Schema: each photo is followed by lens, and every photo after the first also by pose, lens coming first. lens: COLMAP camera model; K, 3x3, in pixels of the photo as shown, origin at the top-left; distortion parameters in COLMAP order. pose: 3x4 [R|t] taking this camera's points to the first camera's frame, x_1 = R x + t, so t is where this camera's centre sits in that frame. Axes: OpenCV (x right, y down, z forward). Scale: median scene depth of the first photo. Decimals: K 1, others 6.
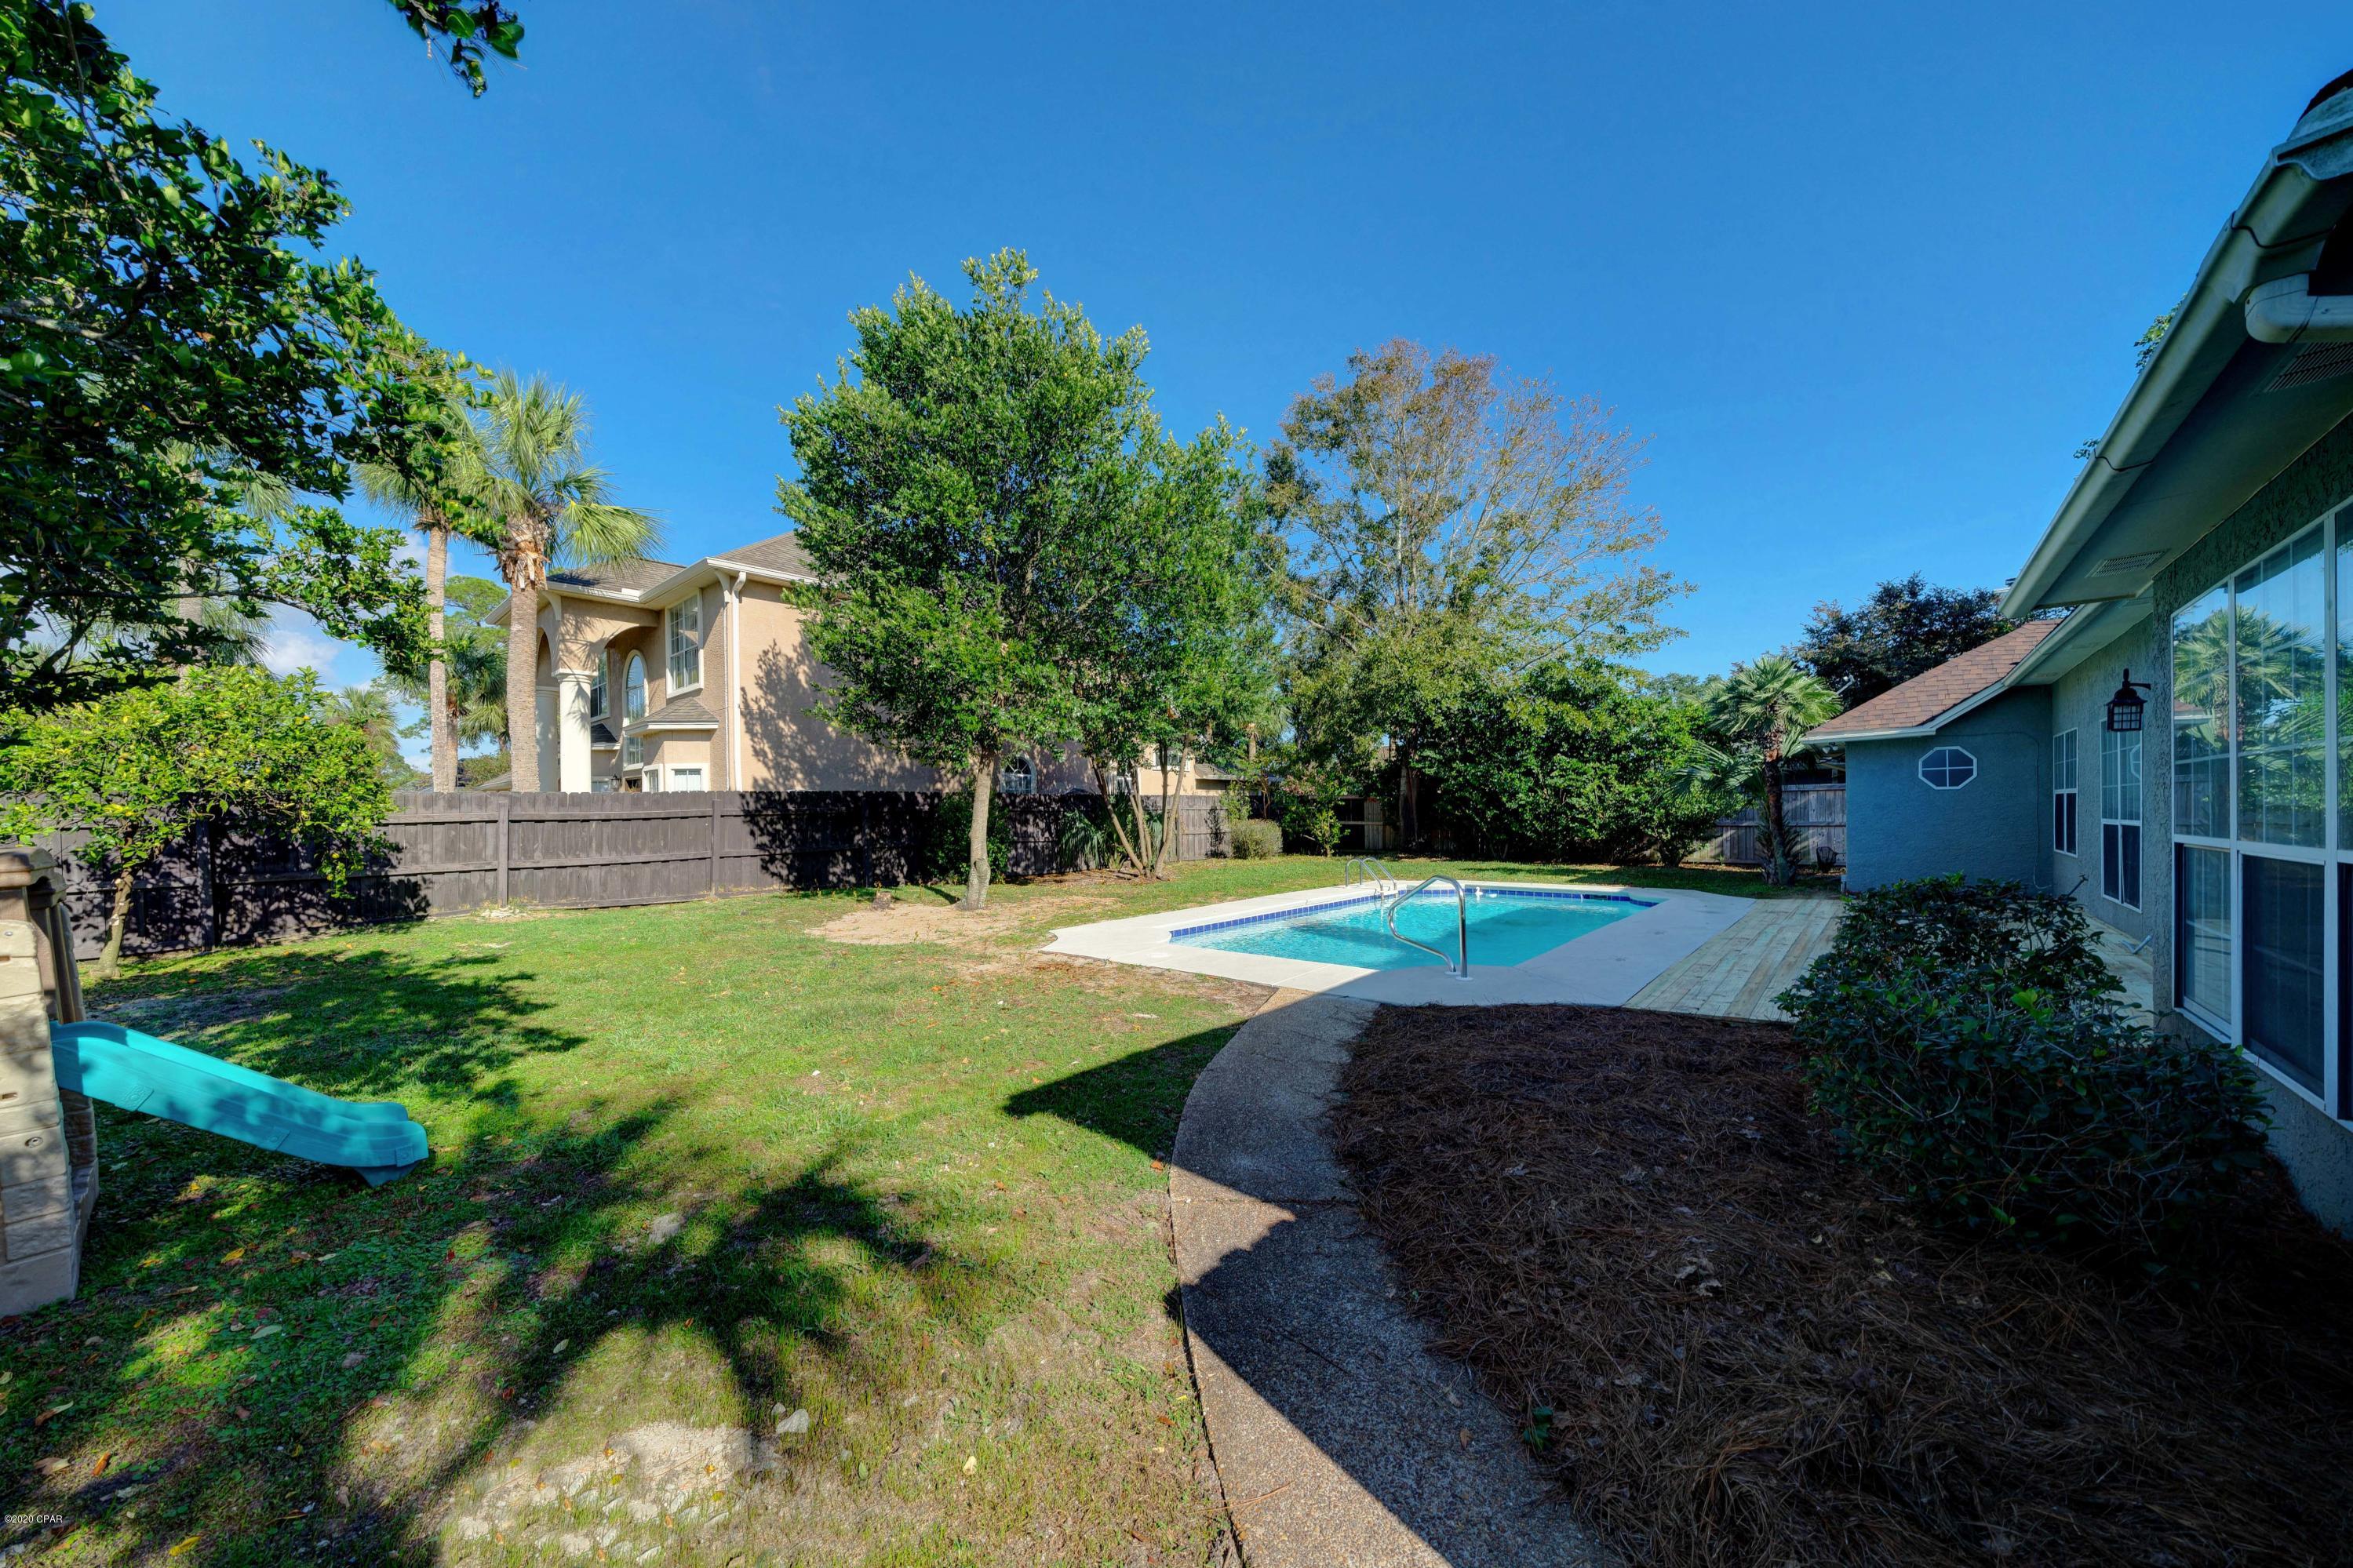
lens RADIAL K [[776.0, 0, 1186.8], [0, 776.0, 818.0], [0, 0, 1]] dist [-0.000009, -0.000002]
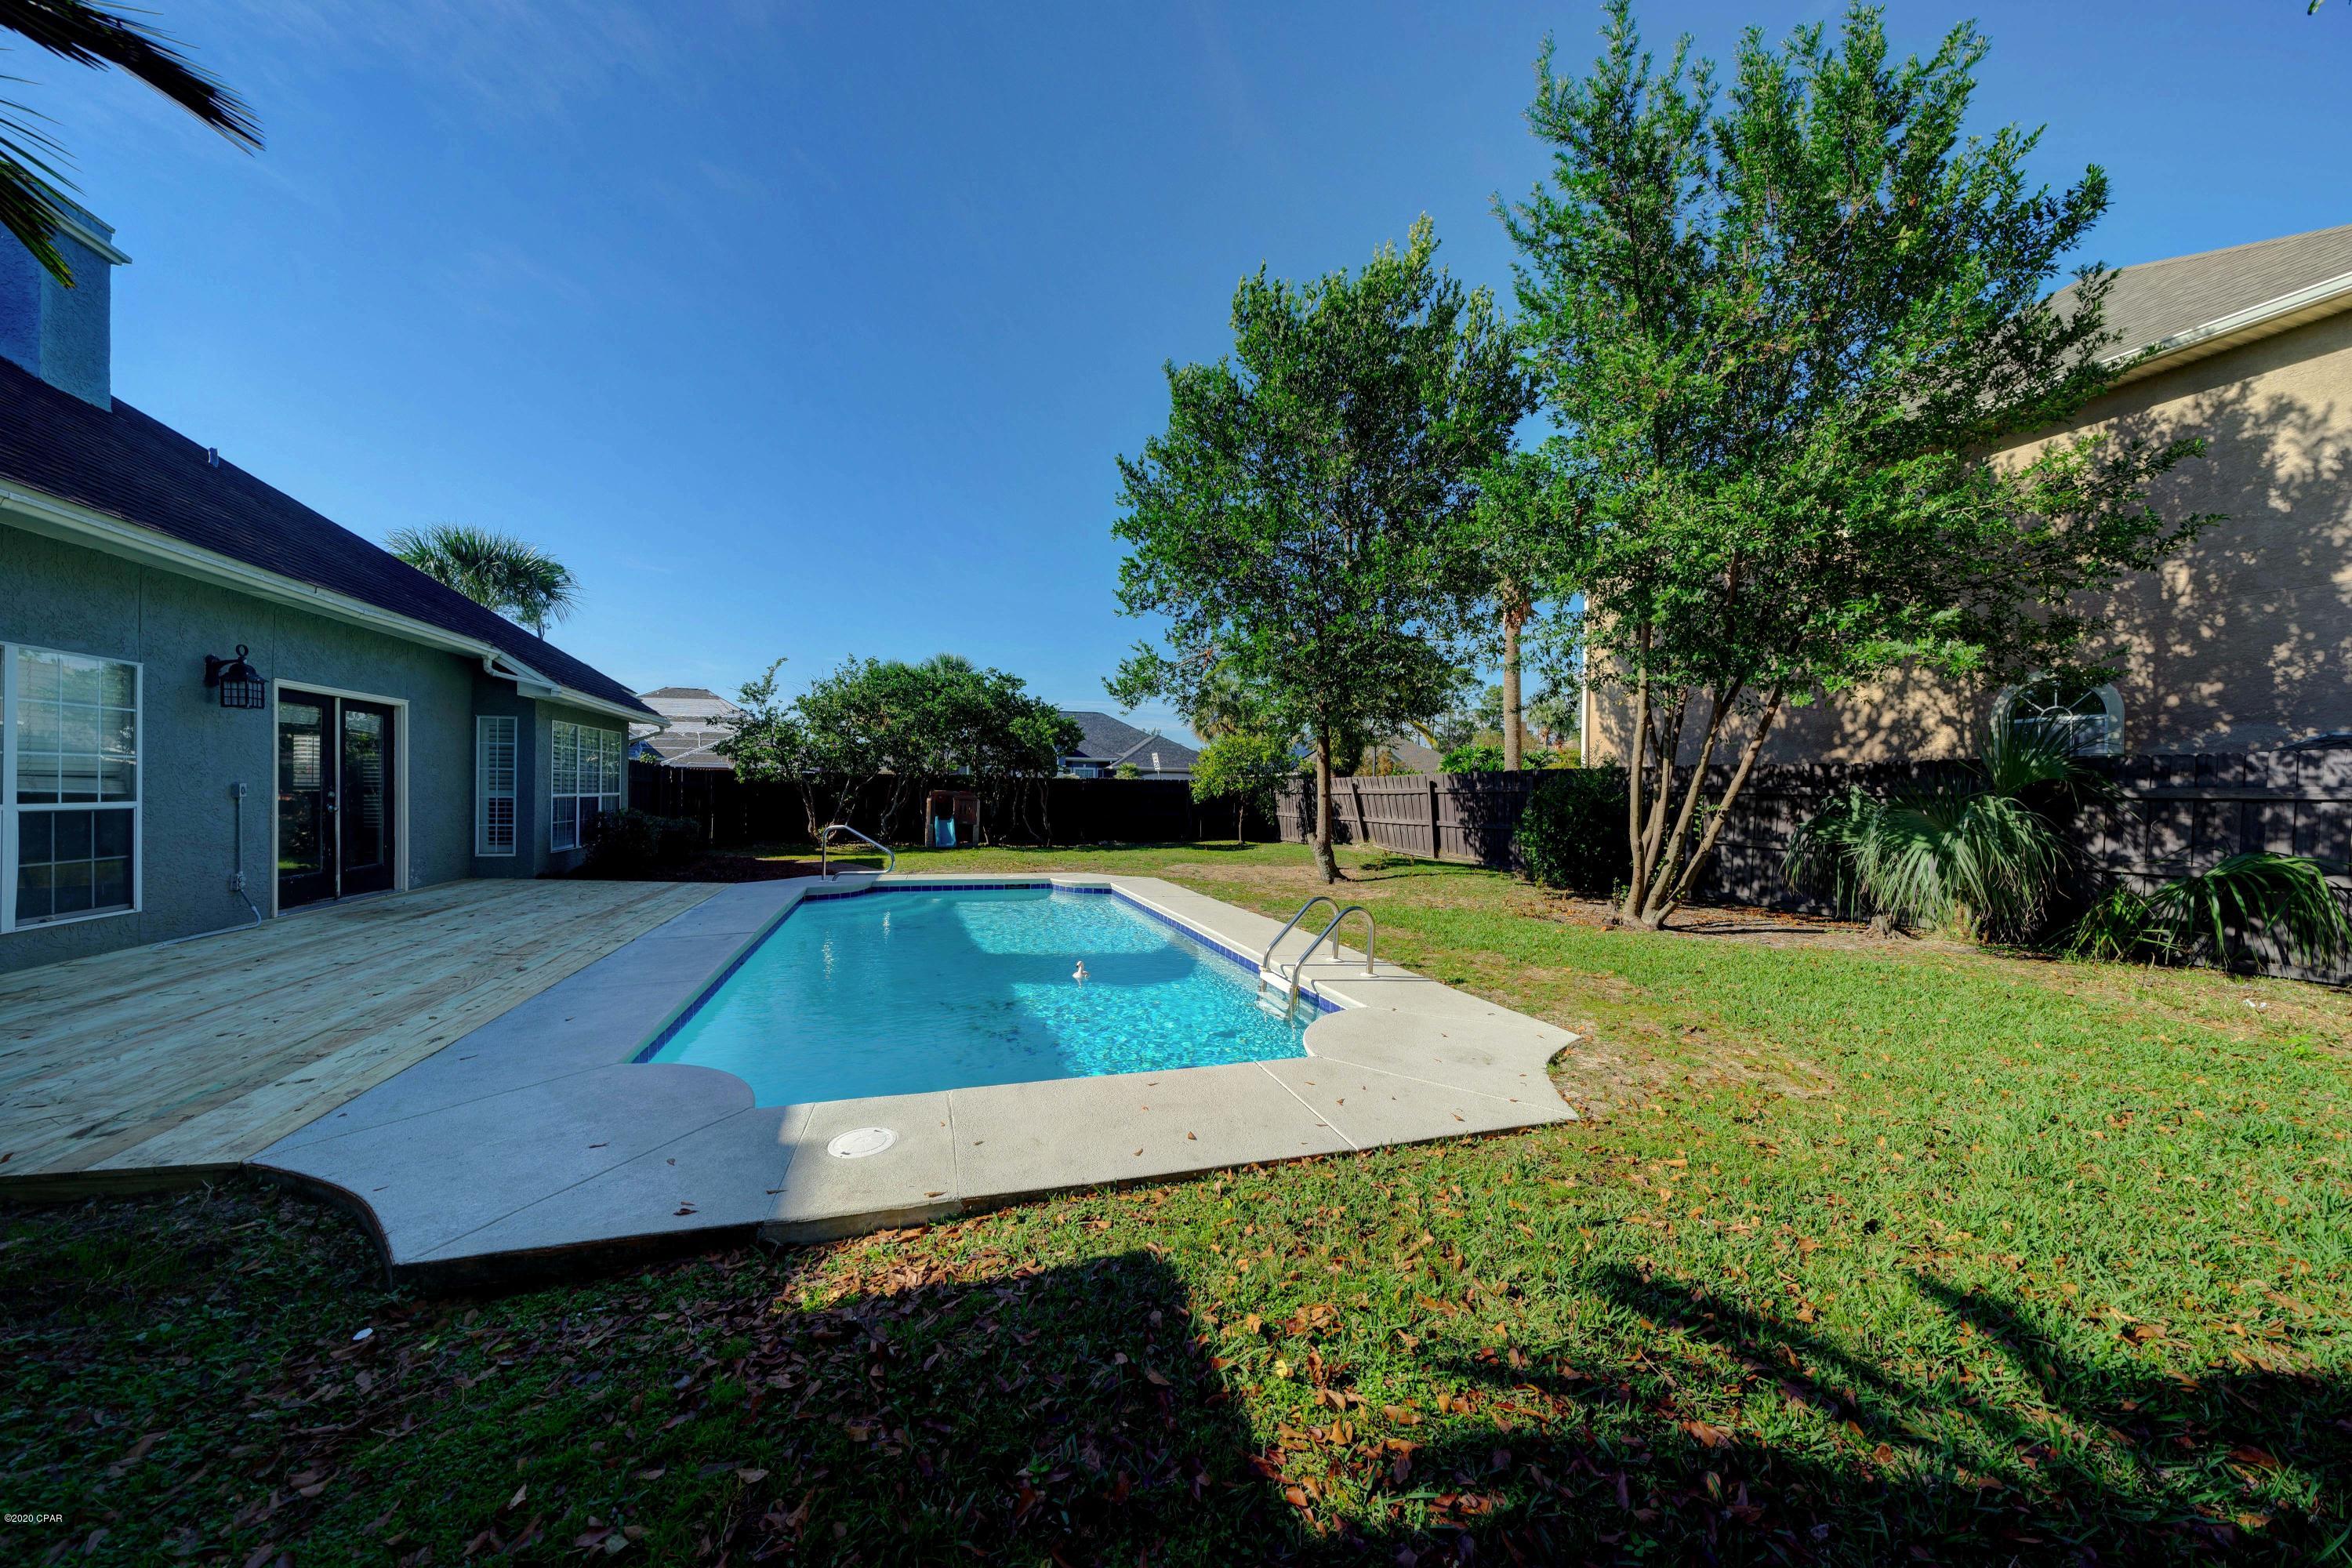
lens RADIAL K [[890.2, 0, 1176.0], [0, 890.2, 784.0], [0, 0, 1]] dist [-0.000032, -0.000009]
pose [[-0.499838, 0.006035, -0.866098, 0.584995], [-0.006078, 0.999927, 0.010475, -0.021138], [0.866098, 0.010500, -0.499765, 0.941862]]
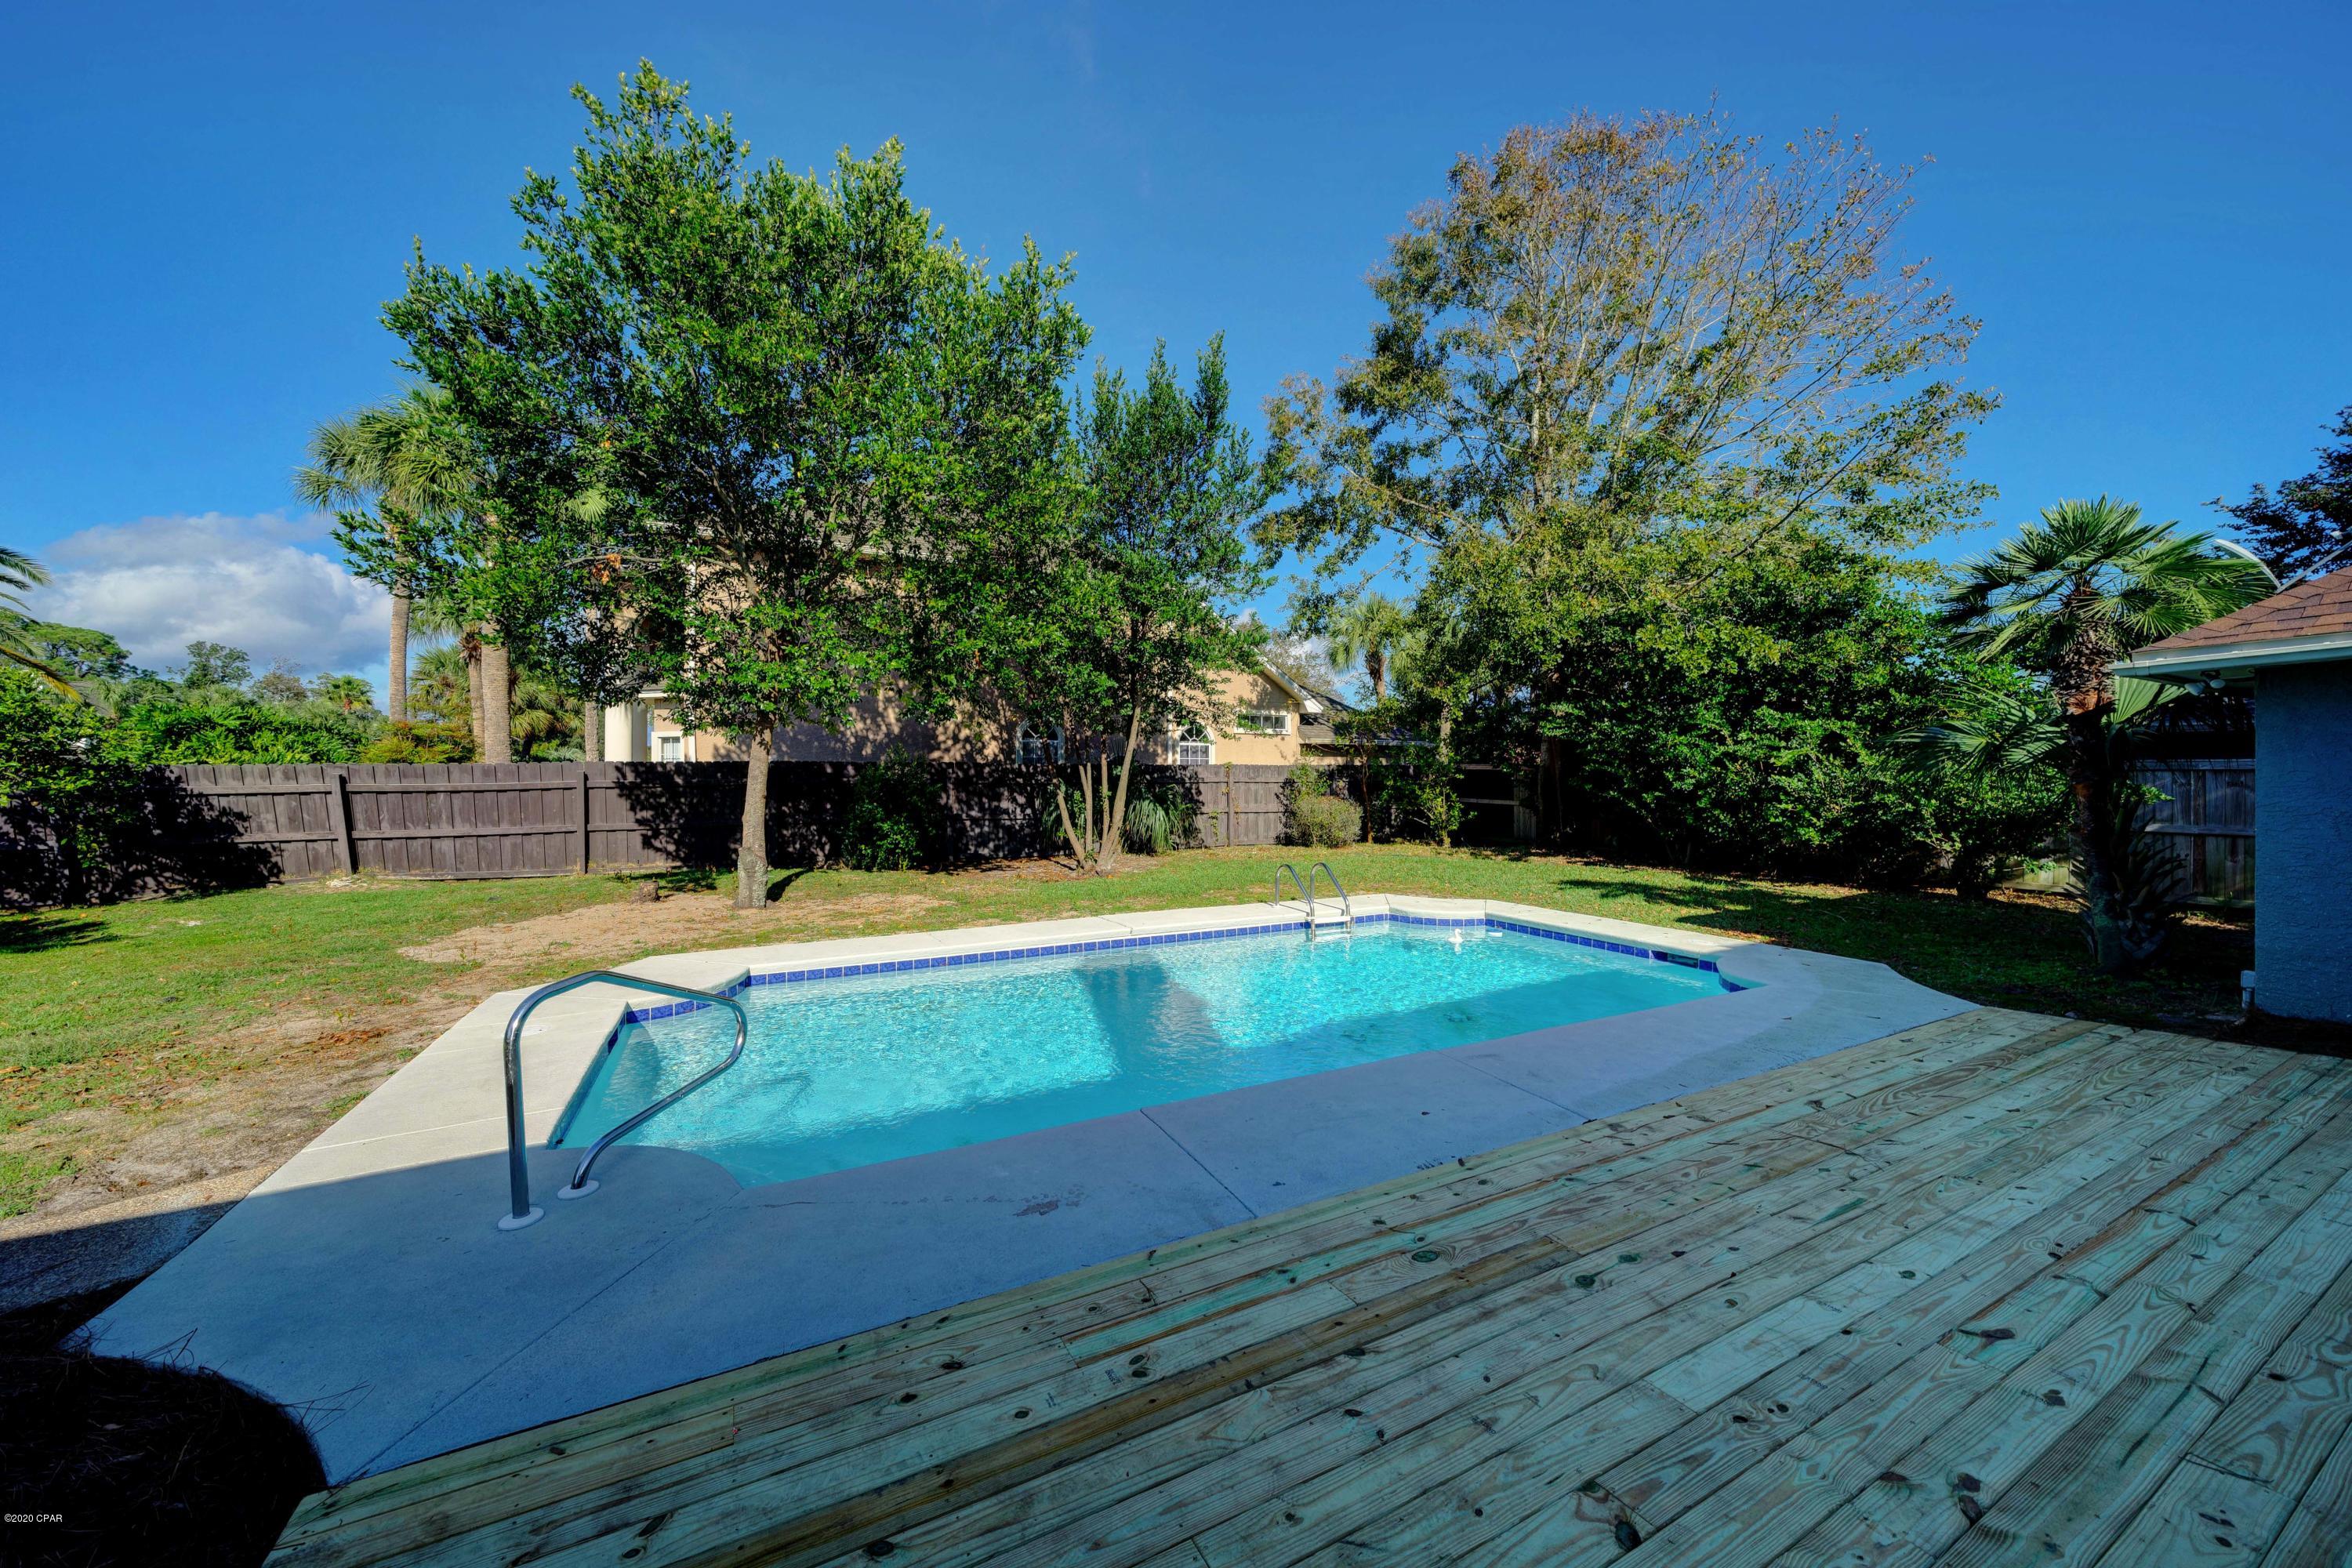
lens RADIAL K [[795.7, 0, 1176.0], [0, 795.7, 784.0], [0, 0, 1]] dist [-0.000164, -0.000029]
pose [[0.930160, 0.017381, -0.366744, 0.301607], [-0.015482, 0.999847, 0.008121, -0.018687], [0.366829, -0.001876, 0.930286, 0.245086]]
